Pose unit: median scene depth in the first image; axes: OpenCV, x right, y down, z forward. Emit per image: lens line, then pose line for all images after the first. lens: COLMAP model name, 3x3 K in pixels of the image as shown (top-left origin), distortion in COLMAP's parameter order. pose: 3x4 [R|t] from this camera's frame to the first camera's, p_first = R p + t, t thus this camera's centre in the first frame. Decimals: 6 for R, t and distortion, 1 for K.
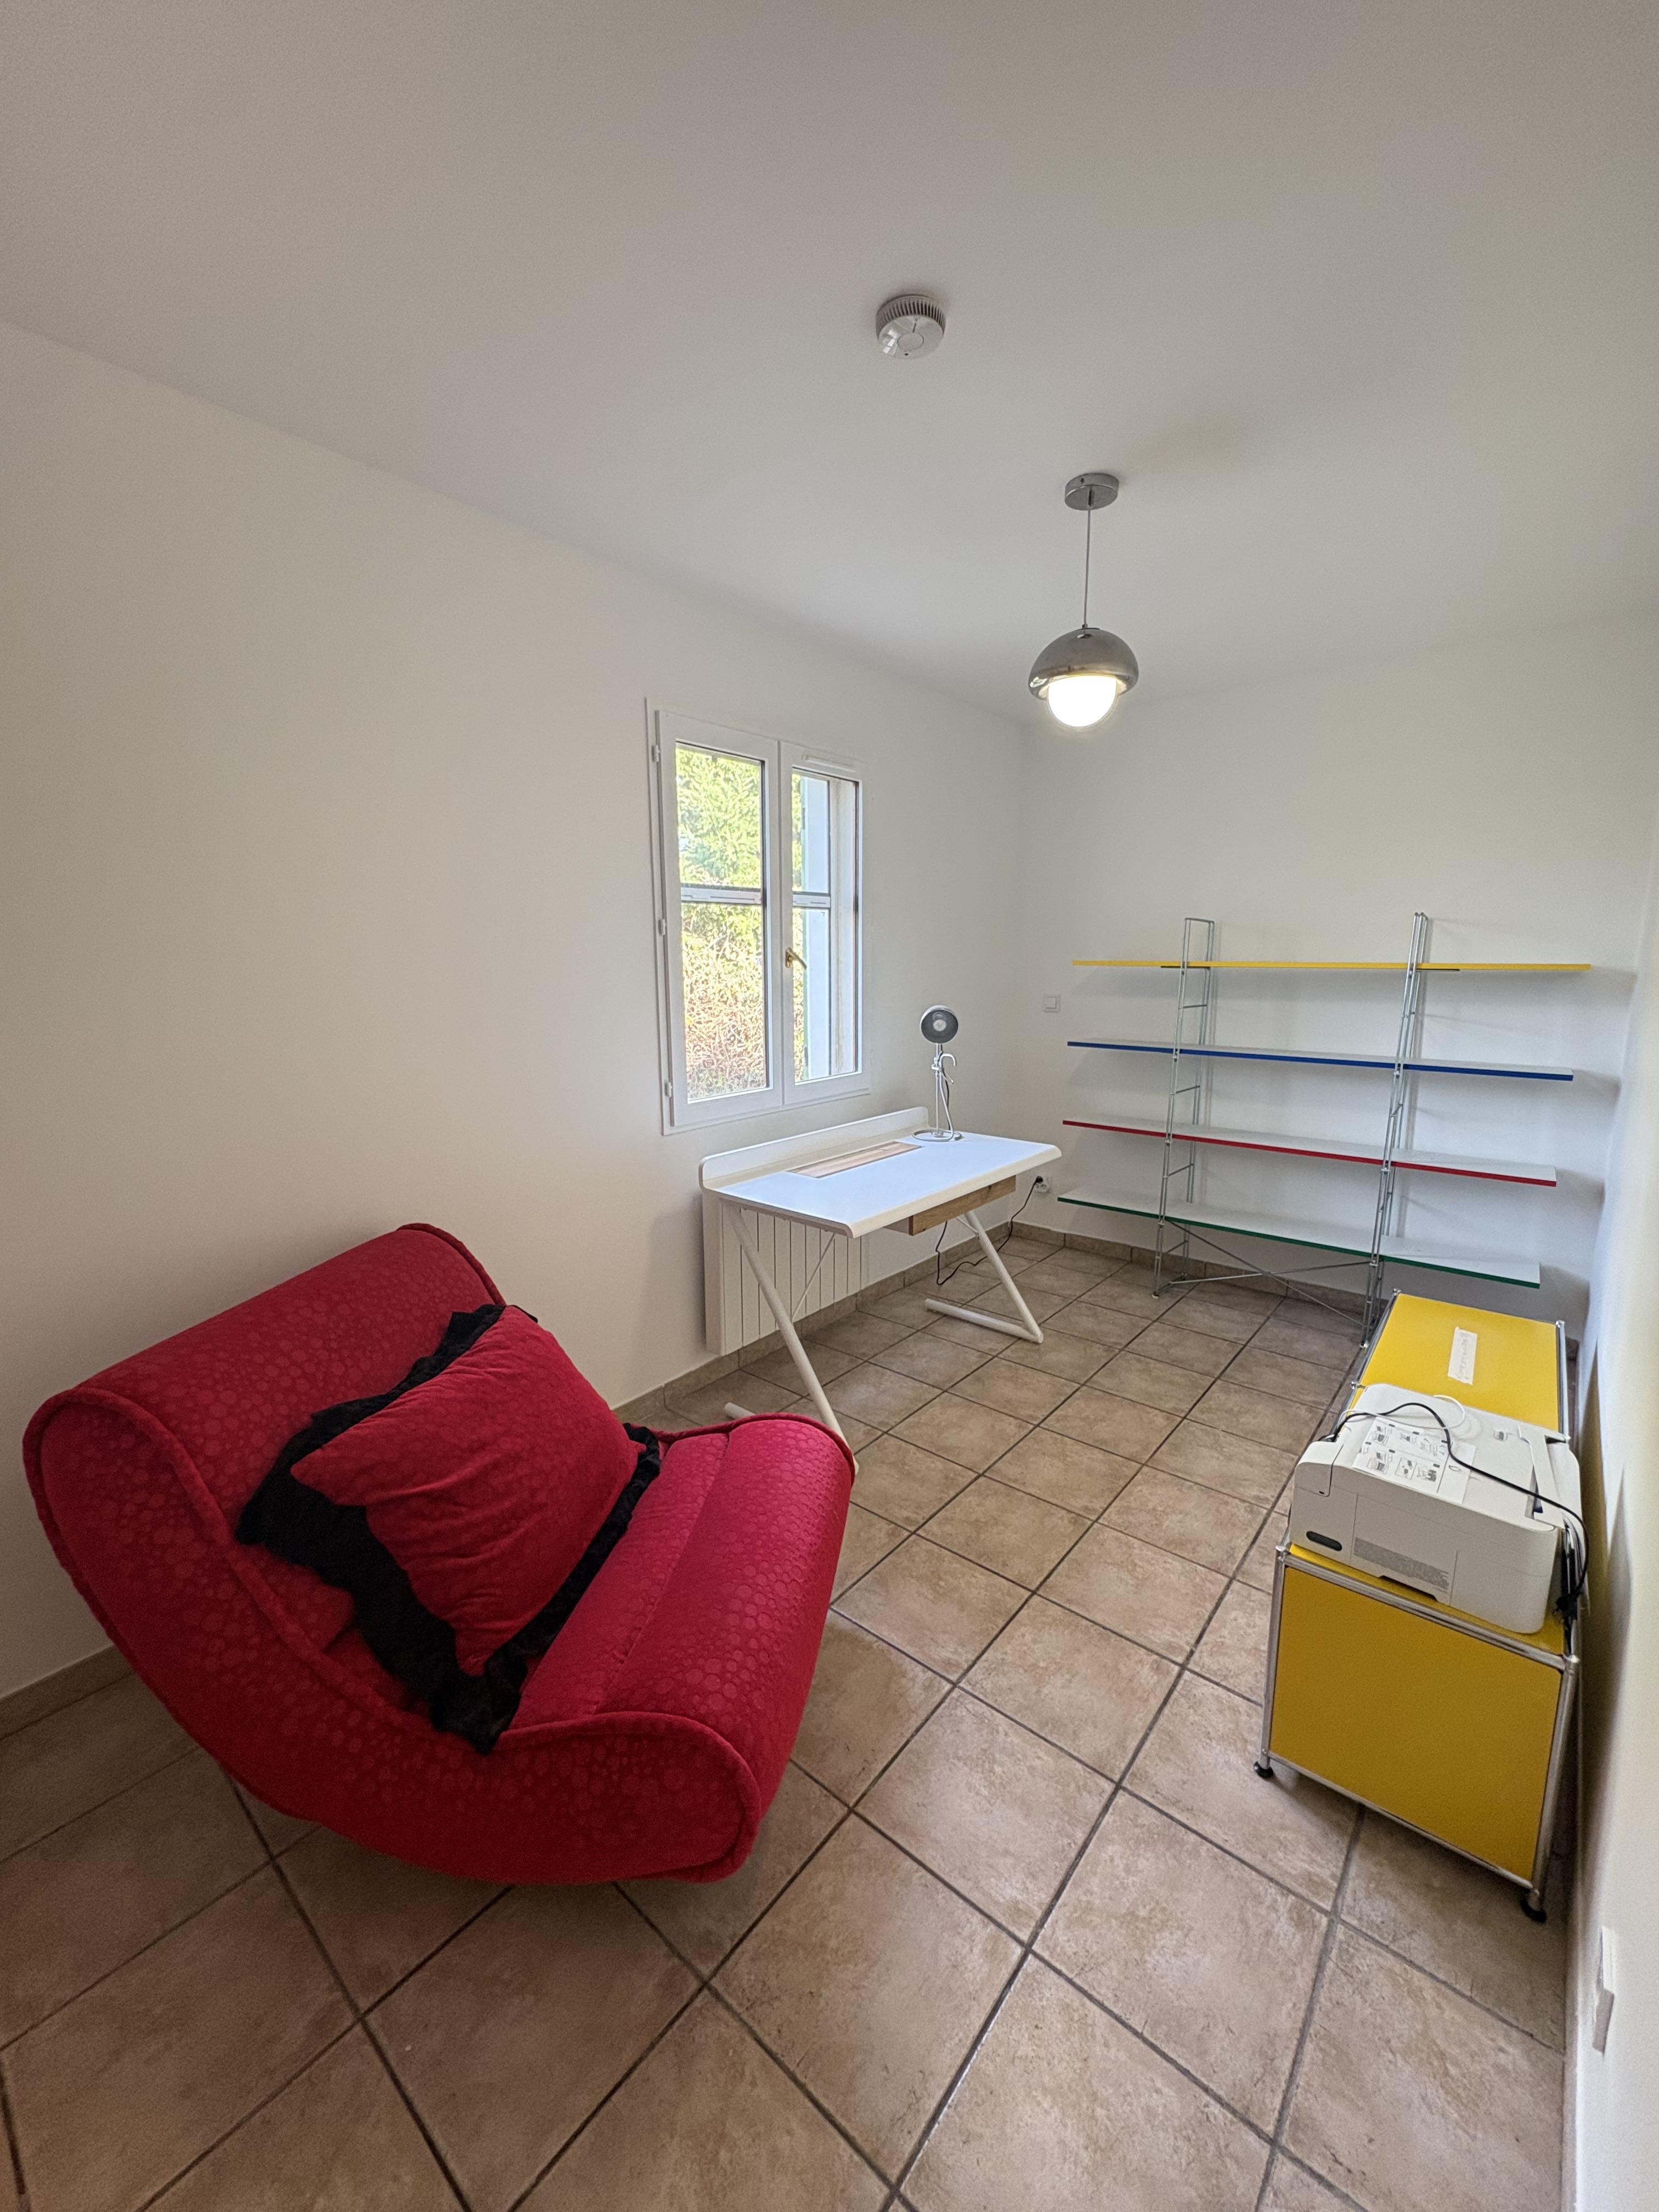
lens RADIAL K [[876.3, 0, 829.5], [0, 876.3, 1106.0], [0, 0, 1]] dist [-0.000529, 0.000108]
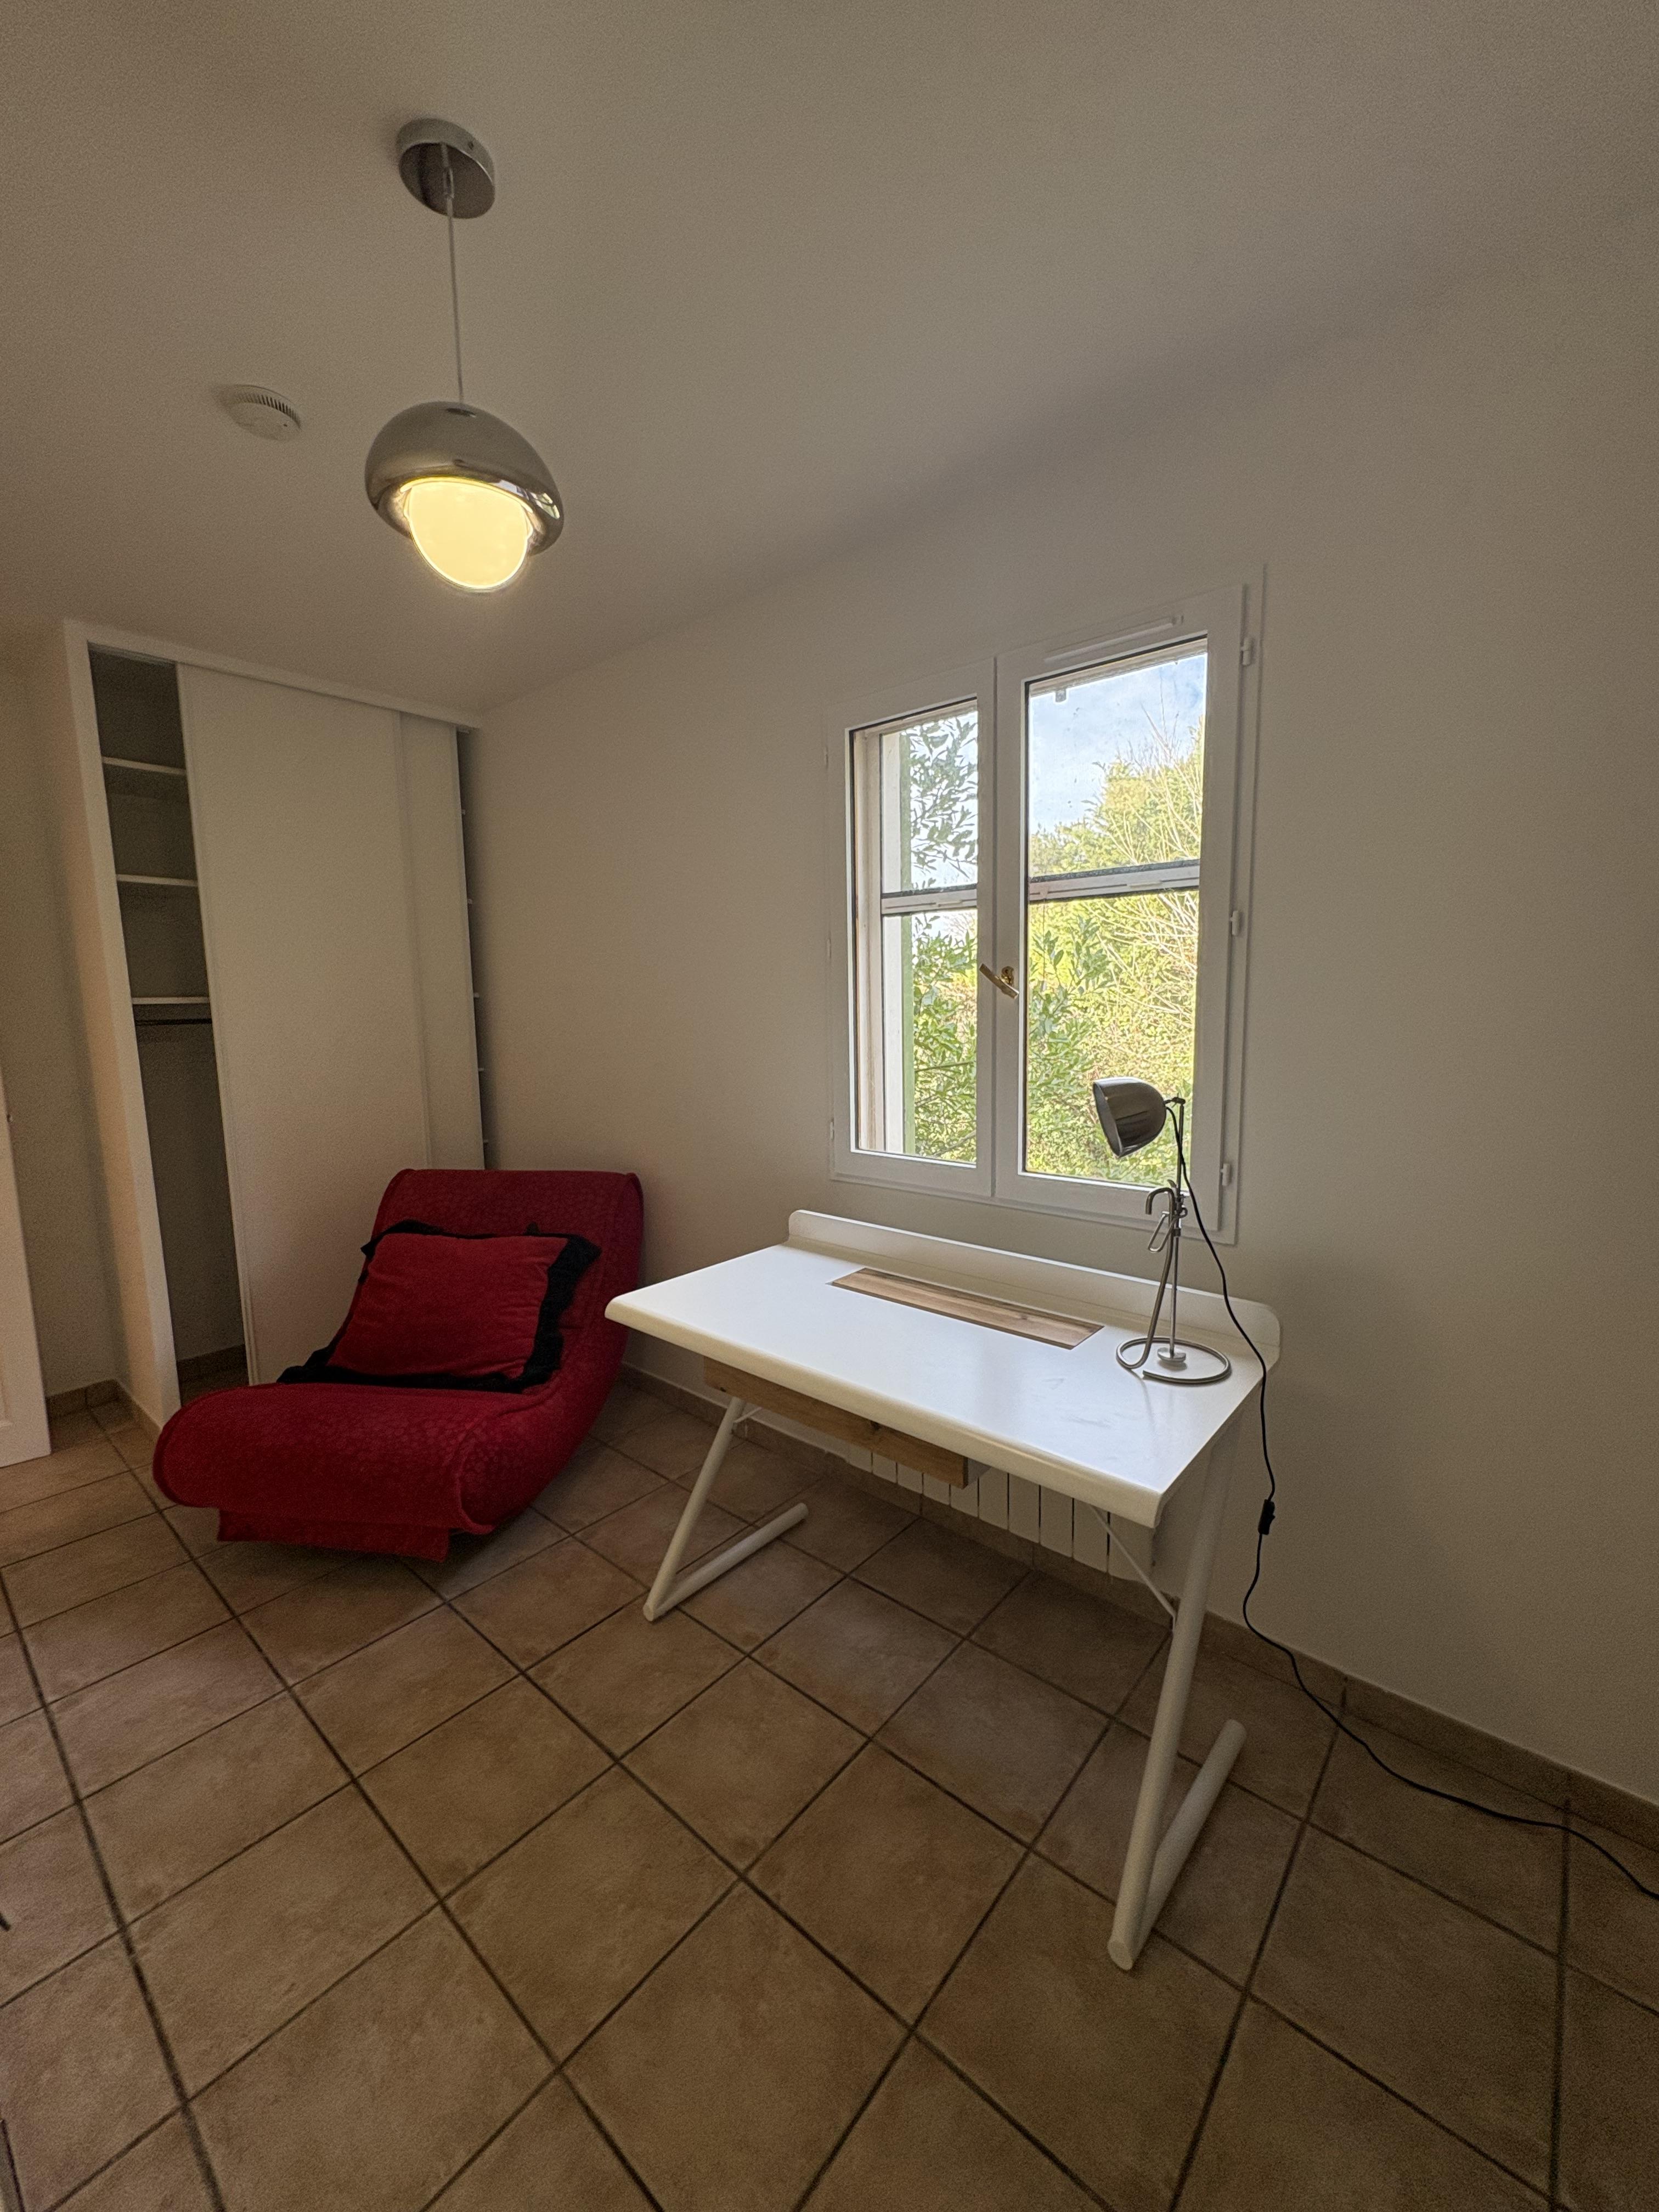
lens RADIAL K [[876.3, 0, 829.5], [0, 876.3, 1106.0], [0, 0, 1]] dist [-0.000529, 0.000108]
pose [[-0.009659, 0.135966, -0.990666, 0.900895], [-0.146930, 0.979766, 0.135903, -0.211035], [0.989100, 0.146871, 0.010514, 1.279177]]
